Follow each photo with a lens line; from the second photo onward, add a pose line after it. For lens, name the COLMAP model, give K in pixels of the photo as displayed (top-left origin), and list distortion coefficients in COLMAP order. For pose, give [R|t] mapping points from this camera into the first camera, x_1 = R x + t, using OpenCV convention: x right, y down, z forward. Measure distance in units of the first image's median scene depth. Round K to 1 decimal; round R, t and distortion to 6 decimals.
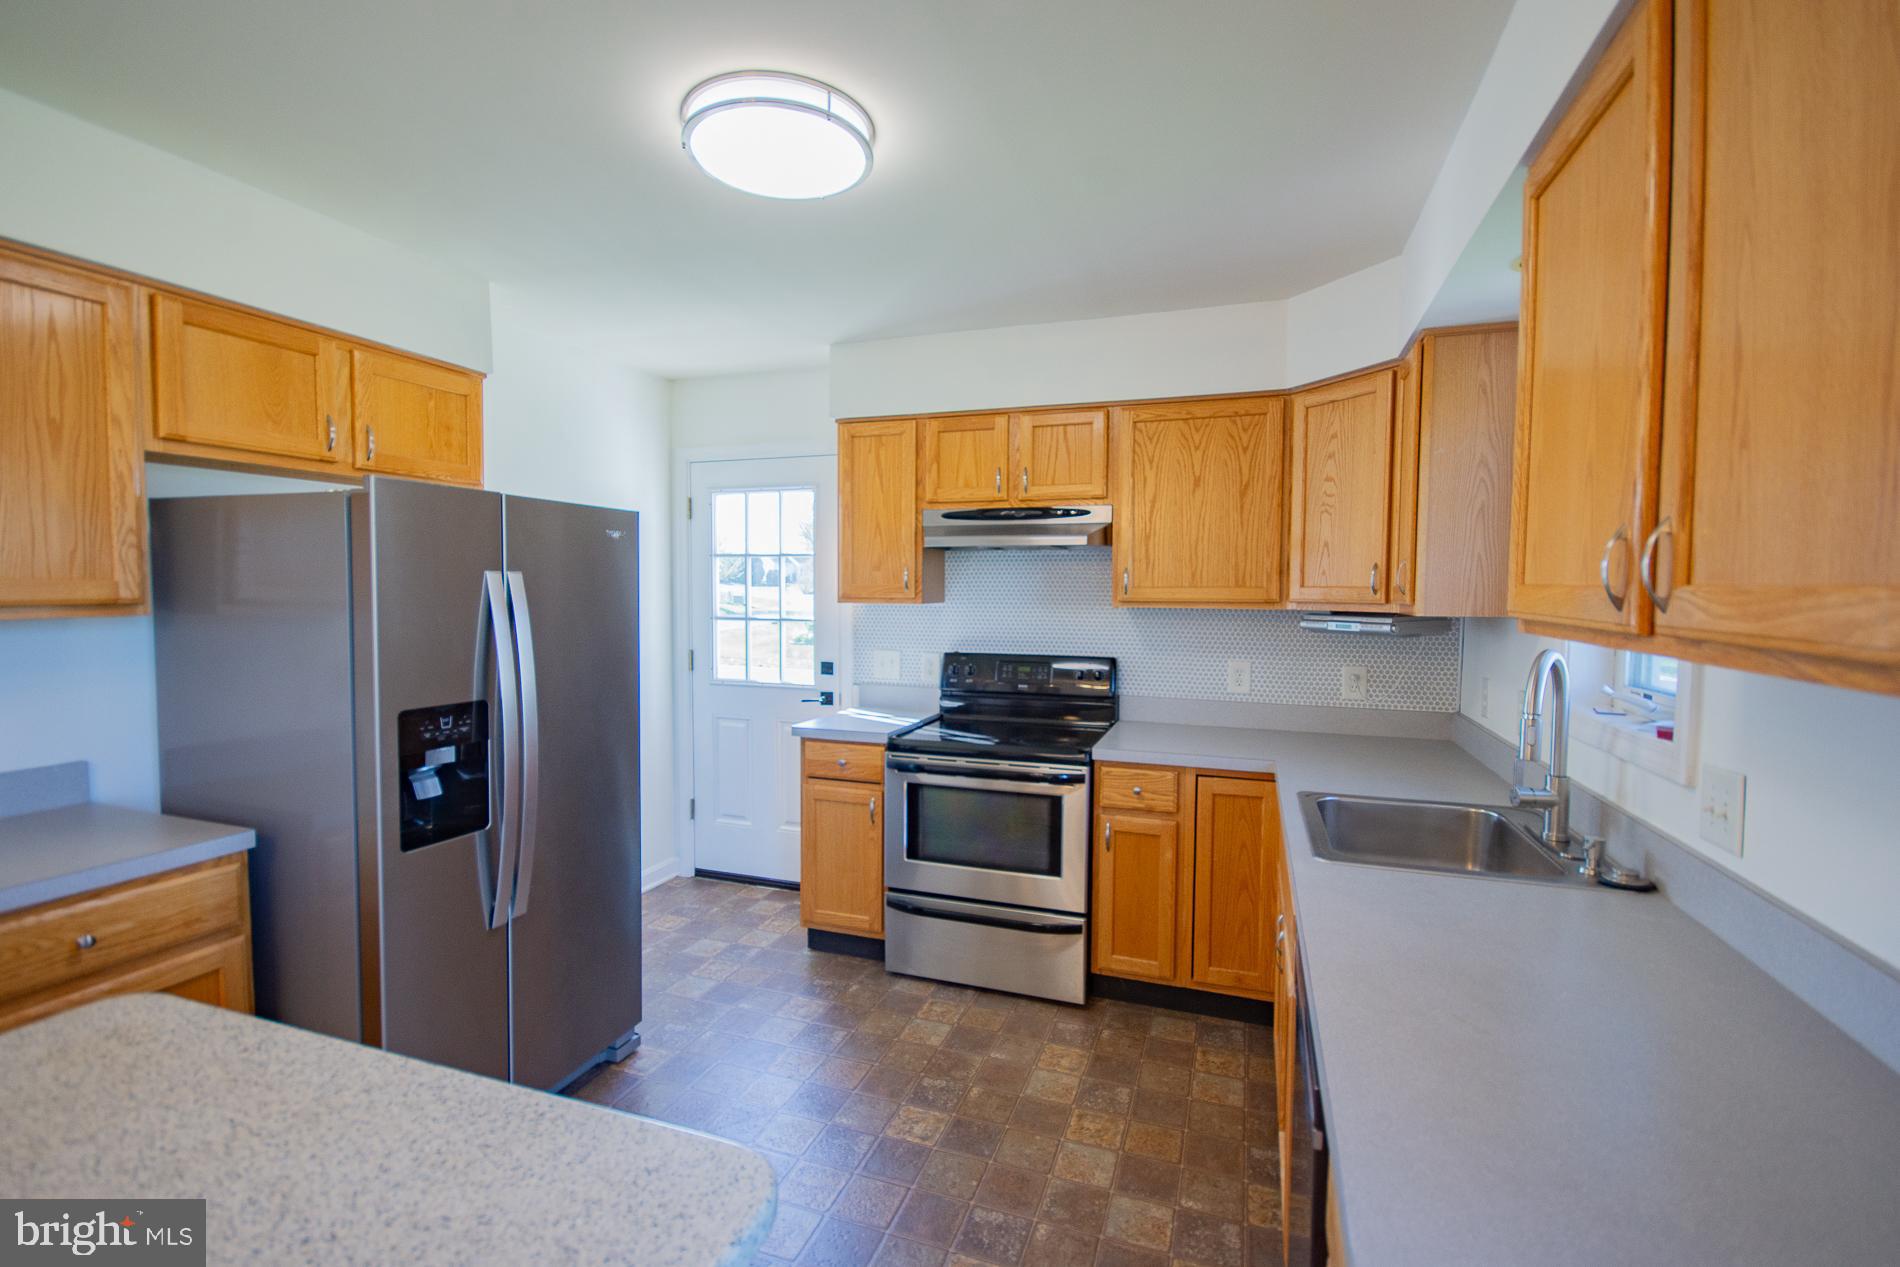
lens RADIAL K [[839.3, 0, 945.9], [0, 839.3, 636.2], [0, 0, 1]] dist [-0.000608, -0.007343]
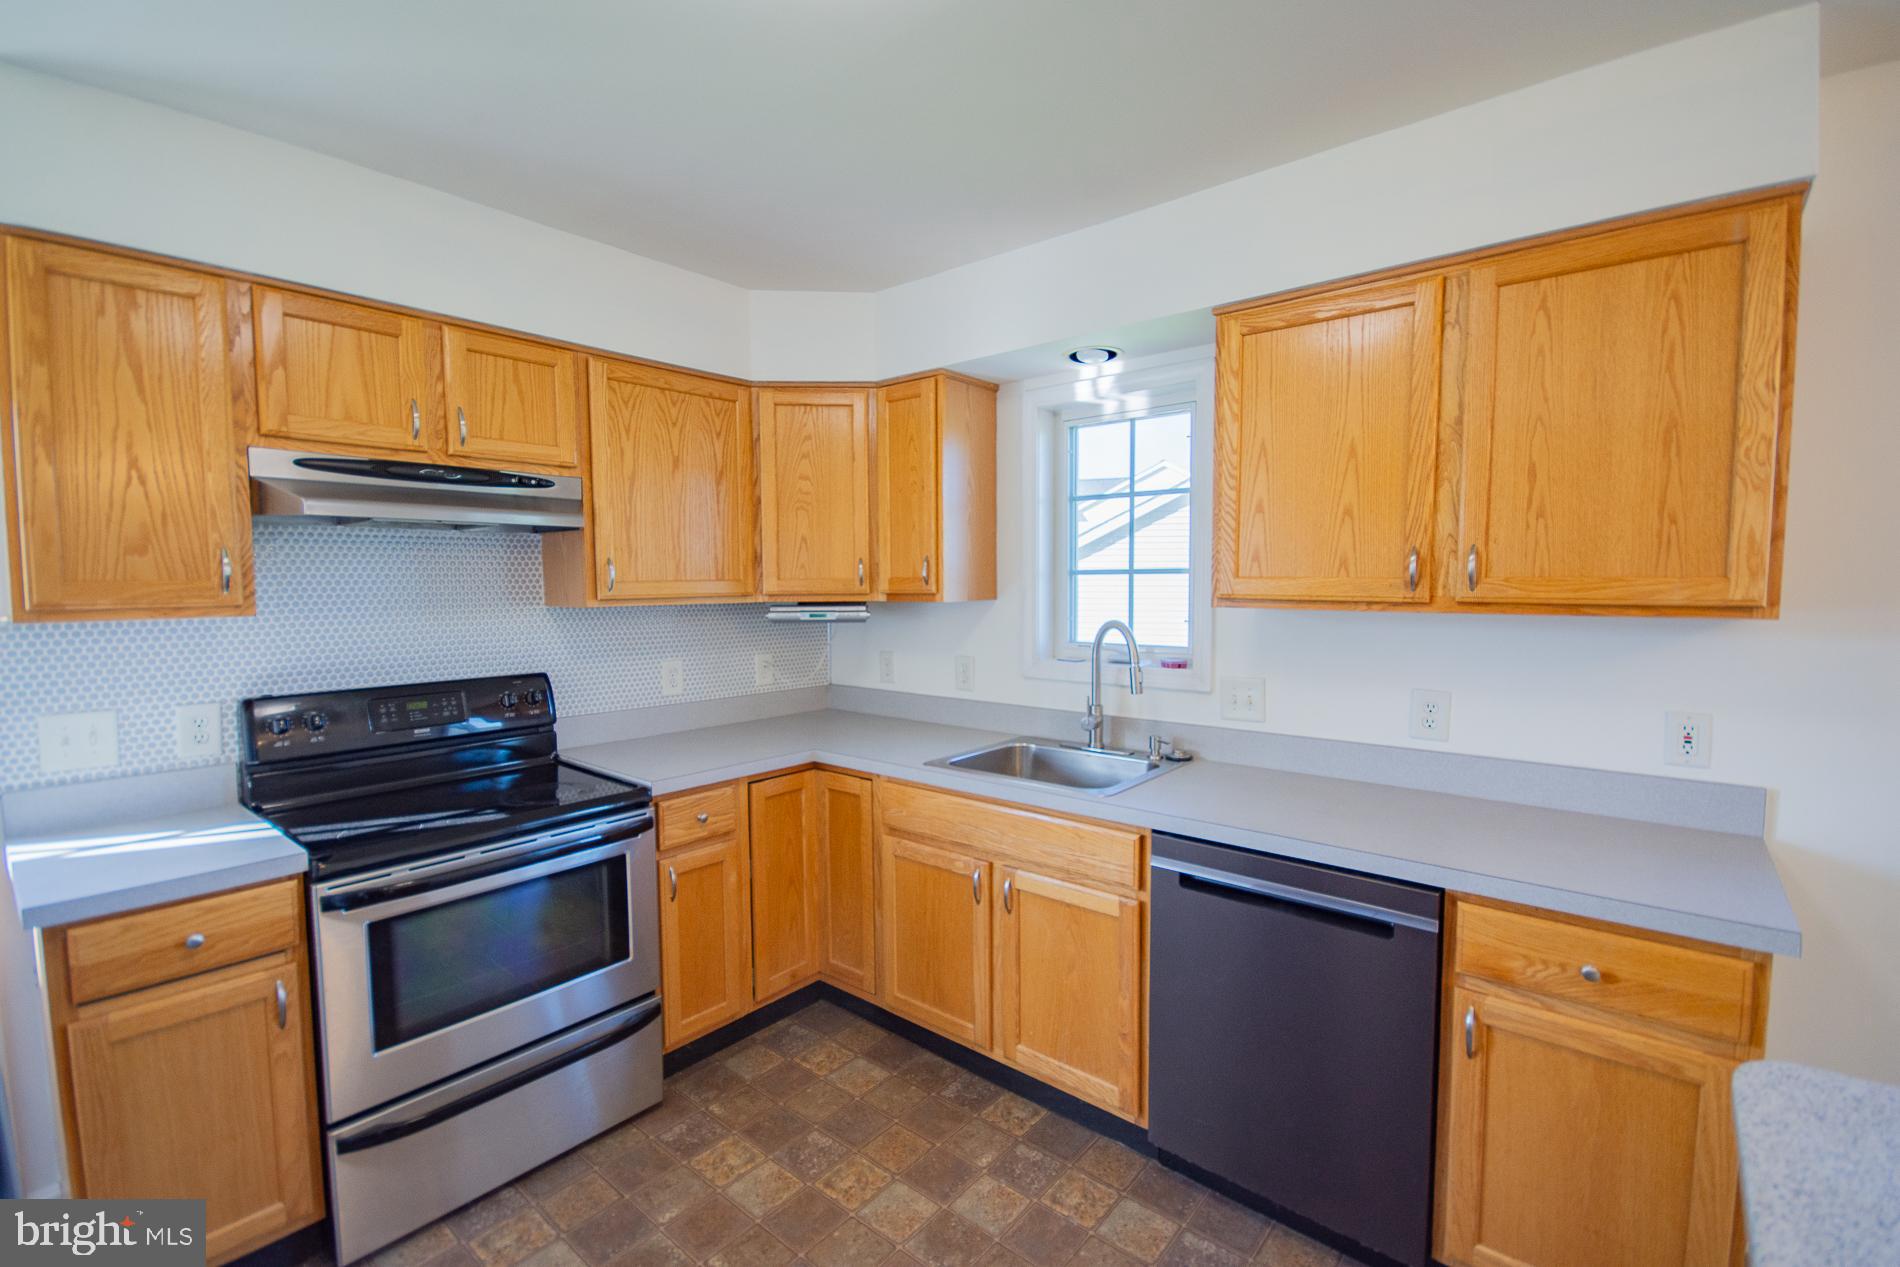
lens RADIAL K [[839.3, 0, 933.5], [0, 839.3, 634.5], [0, 0, 1]] dist [-0.000608, -0.007343]
pose [[0.344604, -0.069078, 0.936203, -0.465307], [0.063323, 0.996728, 0.050236, -0.030227], [-0.936610, 0.041972, 0.347851, 0.454725]]
